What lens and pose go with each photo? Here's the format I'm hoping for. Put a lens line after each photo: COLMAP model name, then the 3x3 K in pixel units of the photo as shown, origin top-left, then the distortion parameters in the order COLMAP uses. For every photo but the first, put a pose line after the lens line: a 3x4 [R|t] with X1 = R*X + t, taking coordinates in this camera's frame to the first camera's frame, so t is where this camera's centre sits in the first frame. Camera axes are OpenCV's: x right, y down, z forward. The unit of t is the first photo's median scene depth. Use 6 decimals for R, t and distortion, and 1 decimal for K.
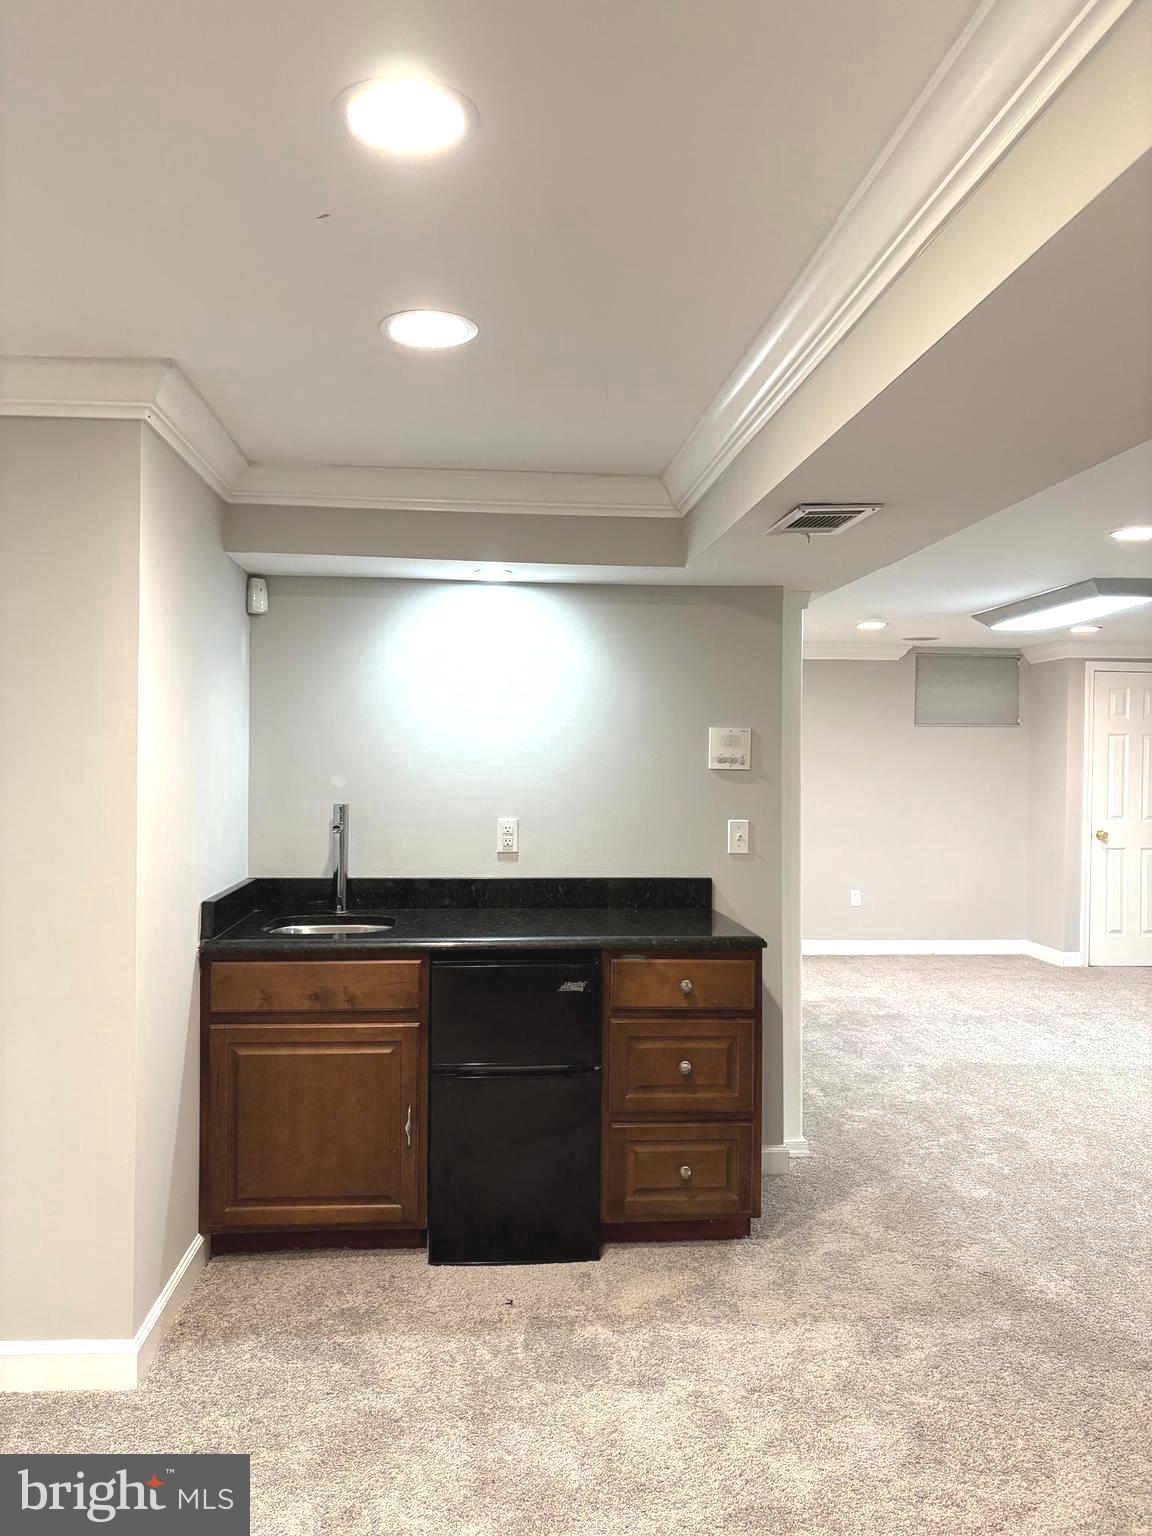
lens RADIAL K [[1165.4, 0, 591.7], [0, 1165.4, 767.6], [0, 0, 1]] dist [0.047173, -0.020090]
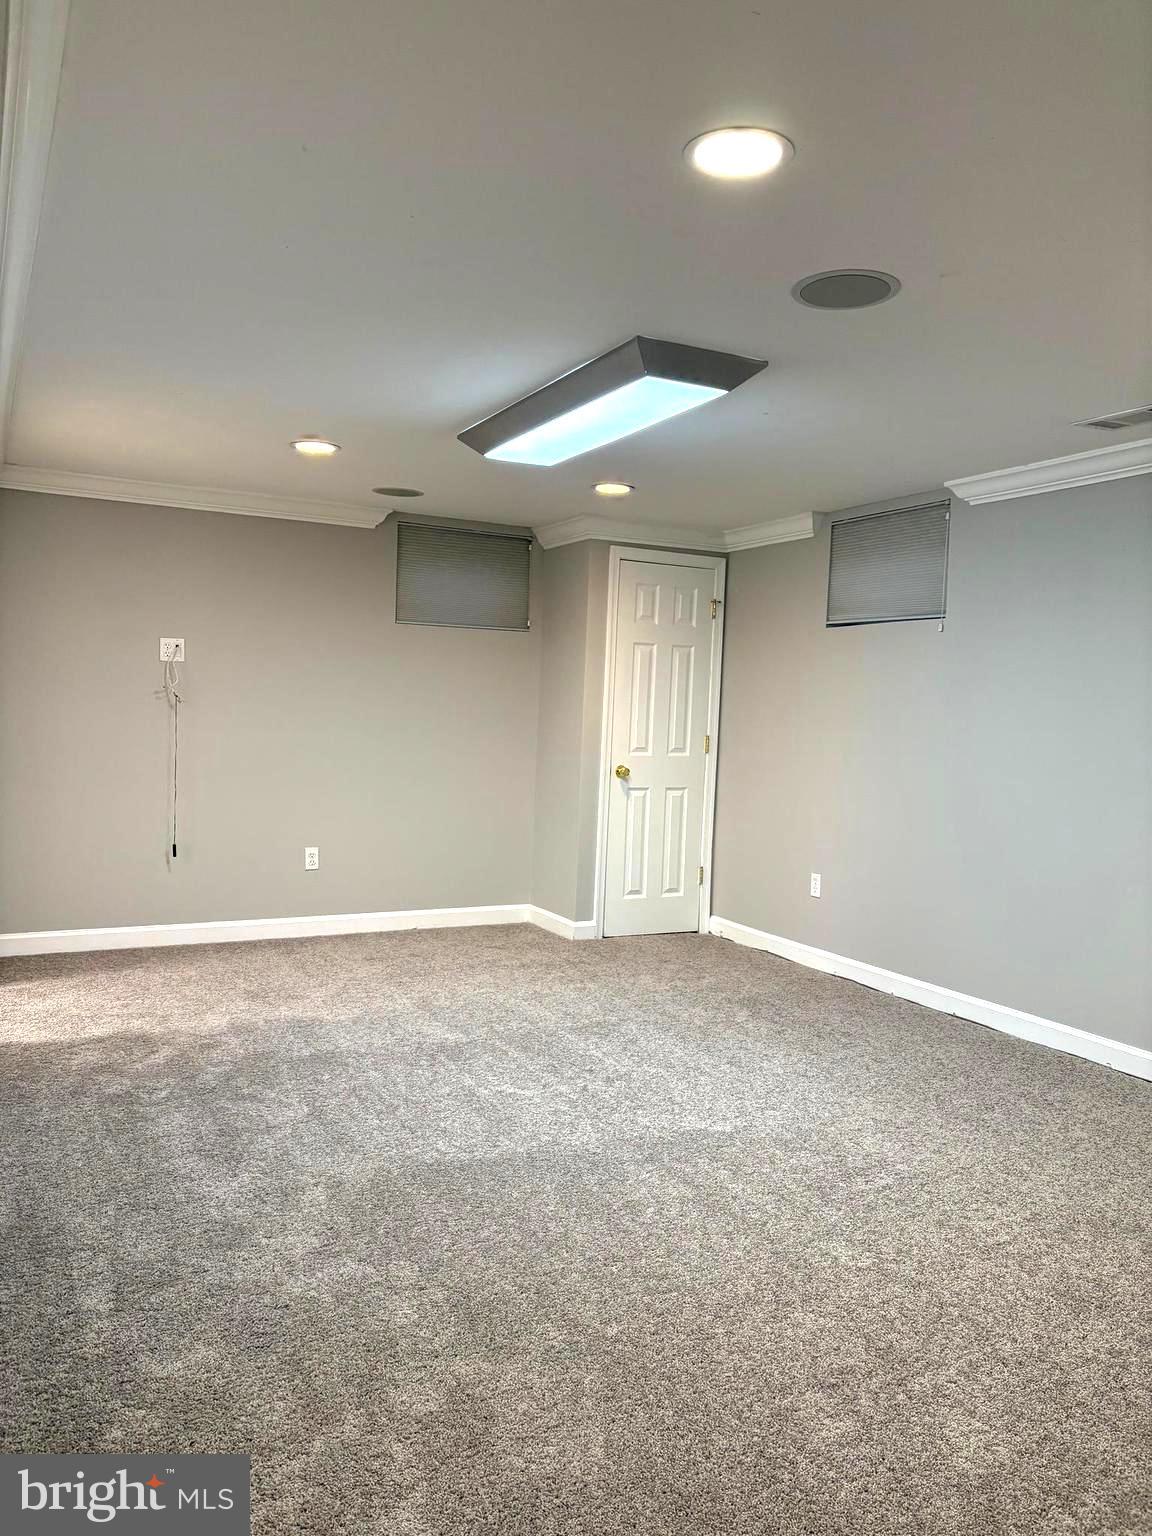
lens RADIAL K [[1165.4, 0, 574.2], [0, 1165.4, 766.3], [0, 0, 1]] dist [0.047173, -0.020090]
pose [[0.928681, 0.004303, 0.370855, 0.128194], [-0.025183, 0.998356, 0.051479, 0.016150], [-0.370024, -0.057147, 0.927263, 0.323226]]
